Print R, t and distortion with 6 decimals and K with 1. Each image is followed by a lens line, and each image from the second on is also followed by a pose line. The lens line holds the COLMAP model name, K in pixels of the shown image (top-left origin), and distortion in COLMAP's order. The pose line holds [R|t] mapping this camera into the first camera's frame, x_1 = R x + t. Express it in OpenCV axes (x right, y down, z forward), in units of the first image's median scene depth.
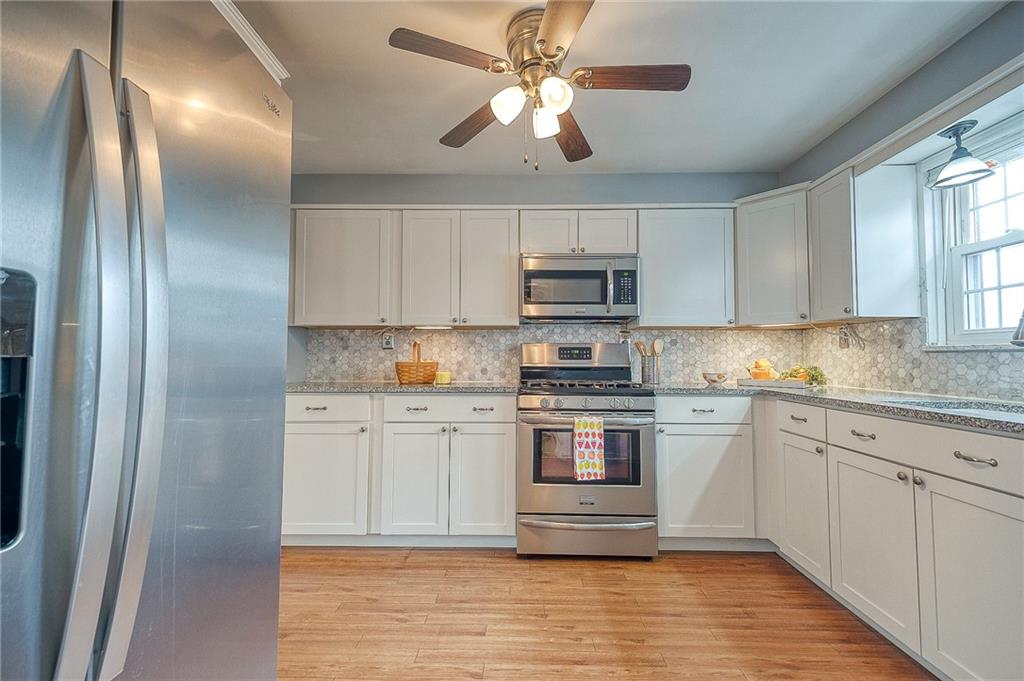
lens RADIAL K [[431.1, 0, 512.0], [0, 431.1, 340.5], [0, 0, 1]] dist [0.003343, 0.000234]
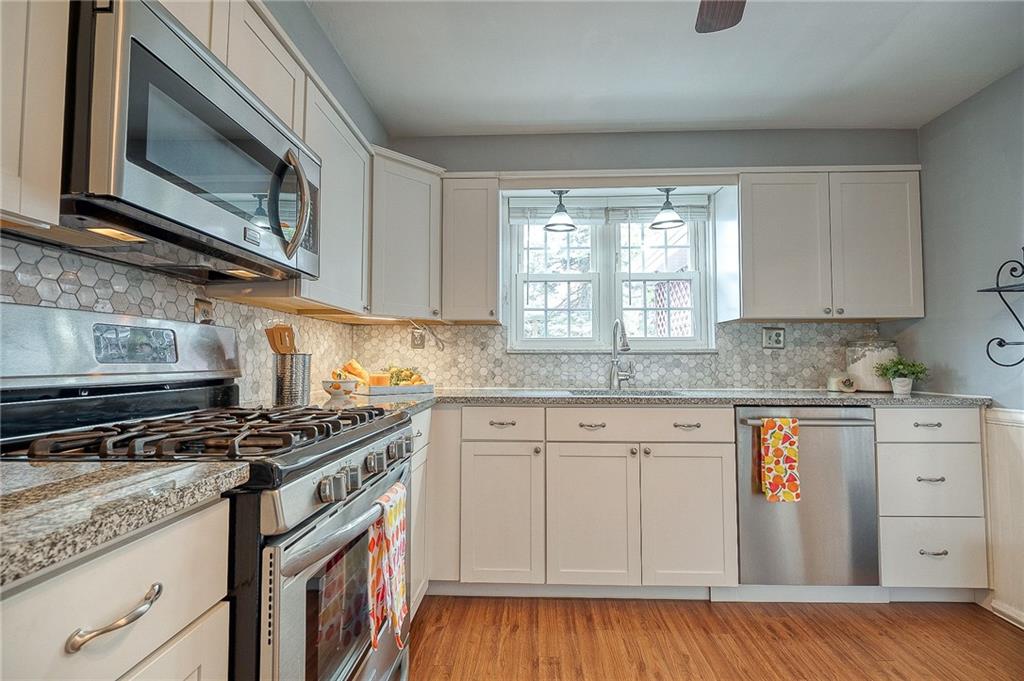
lens RADIAL K [[455.4, 0, 517.1], [0, 455.4, 339.1], [0, 0, 1]] dist [-0.000724, -0.000014]
pose [[0.011015, 0.044178, 0.998963, -0.300266], [-0.041782, 0.998171, -0.043682, 0.037173], [-0.999066, -0.041258, 0.012840, 0.882571]]
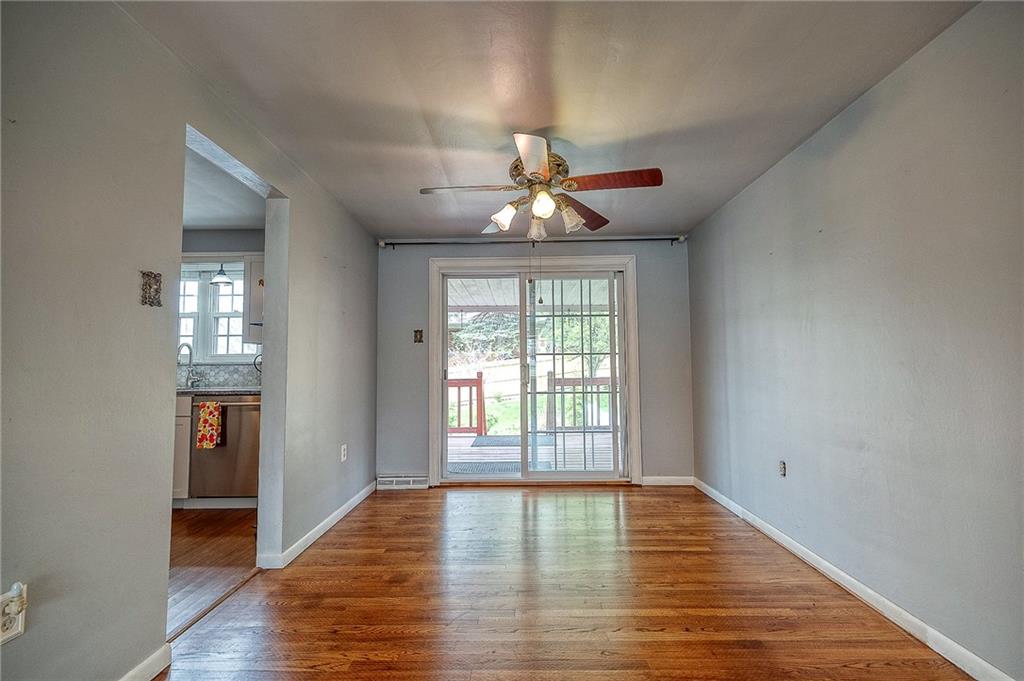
lens RADIAL K [[452.2, 0, 516.5], [0, 452.2, 339.8], [0, 0, 1]] dist [0.016078, -0.000086]
pose [[-0.012416, 0.054219, 0.998452, -0.982870], [-0.035837, 0.997863, -0.054633, -0.033709], [-0.999281, -0.036460, -0.010446, -0.620285]]
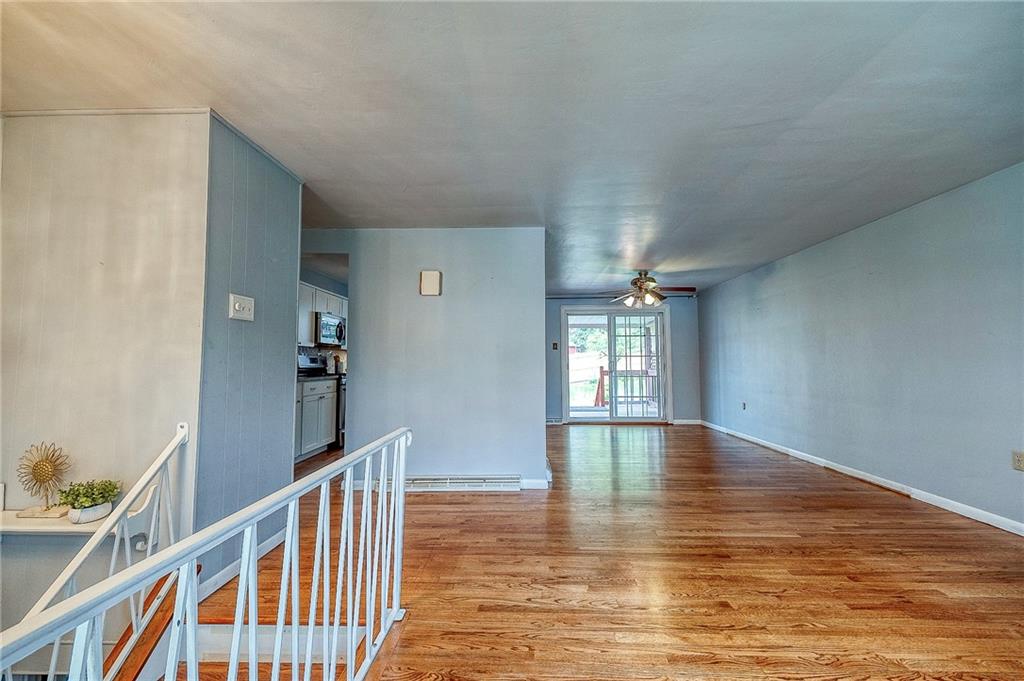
lens RADIAL K [[402.7, 0, 509.8], [0, 402.7, 342.4], [0, 0, 1]] dist [0.001907, 0.000068]
pose [[0.010177, 0.046691, 0.998858, -2.273537], [-0.039820, 0.998136, -0.046251, -0.006578], [-0.999155, -0.039303, 0.012017, 0.073588]]
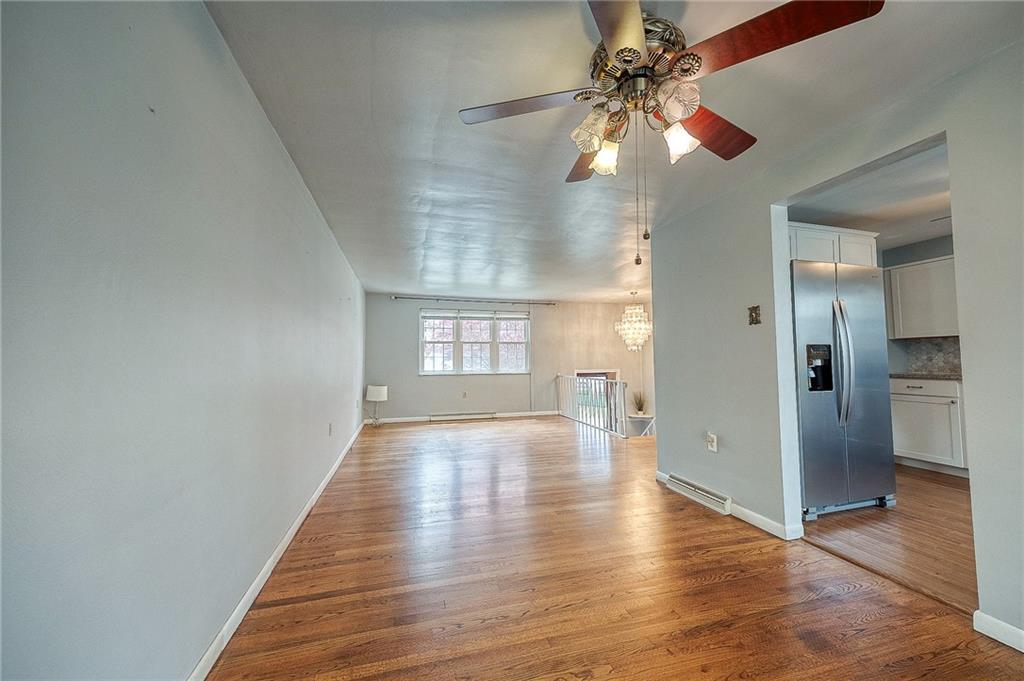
lens RADIAL K [[382.7, 0, 514.5], [0, 382.7, 340.6], [0, 0, 1]] dist [0.000962, -0.000081]
pose [[0.302515, -0.054458, -0.951588, 0.567770], [0.049430, 0.997919, -0.041396, -0.046561], [0.951862, -0.034514, 0.304577, -1.051489]]
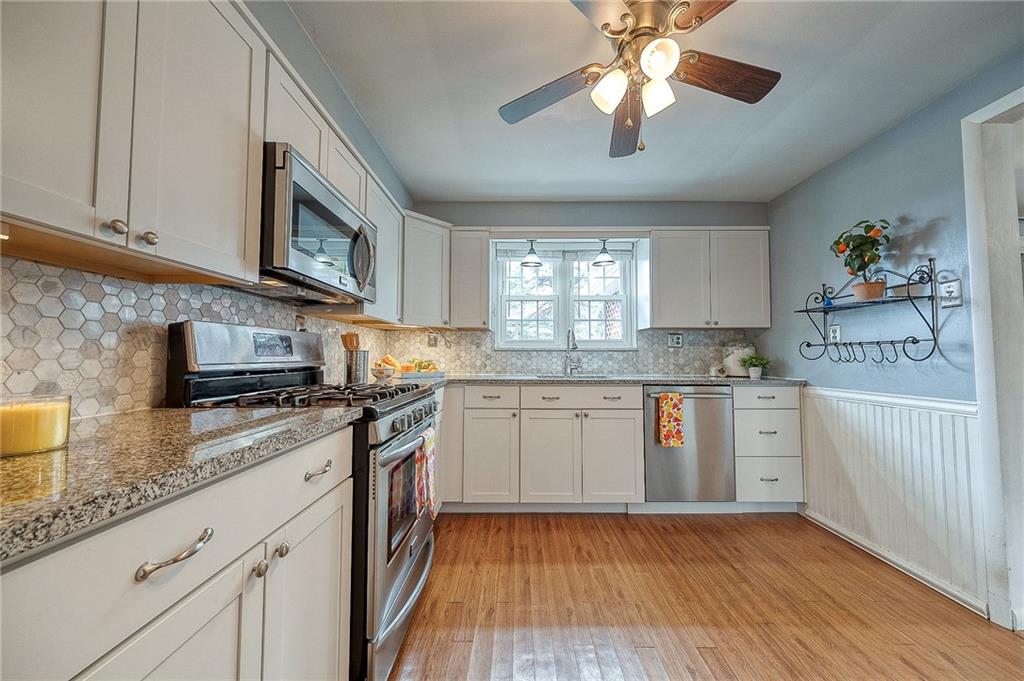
lens RADIAL K [[360.5, 0, 516.1], [0, 360.5, 338.5], [0, 0, 1]] dist [0.000836, 0.000011]
pose [[-0.026869, 0.043922, 0.998674, -0.475846], [-0.043914, 0.998018, -0.045075, 0.036668], [-0.998674, -0.045067, -0.024887, 0.877481]]
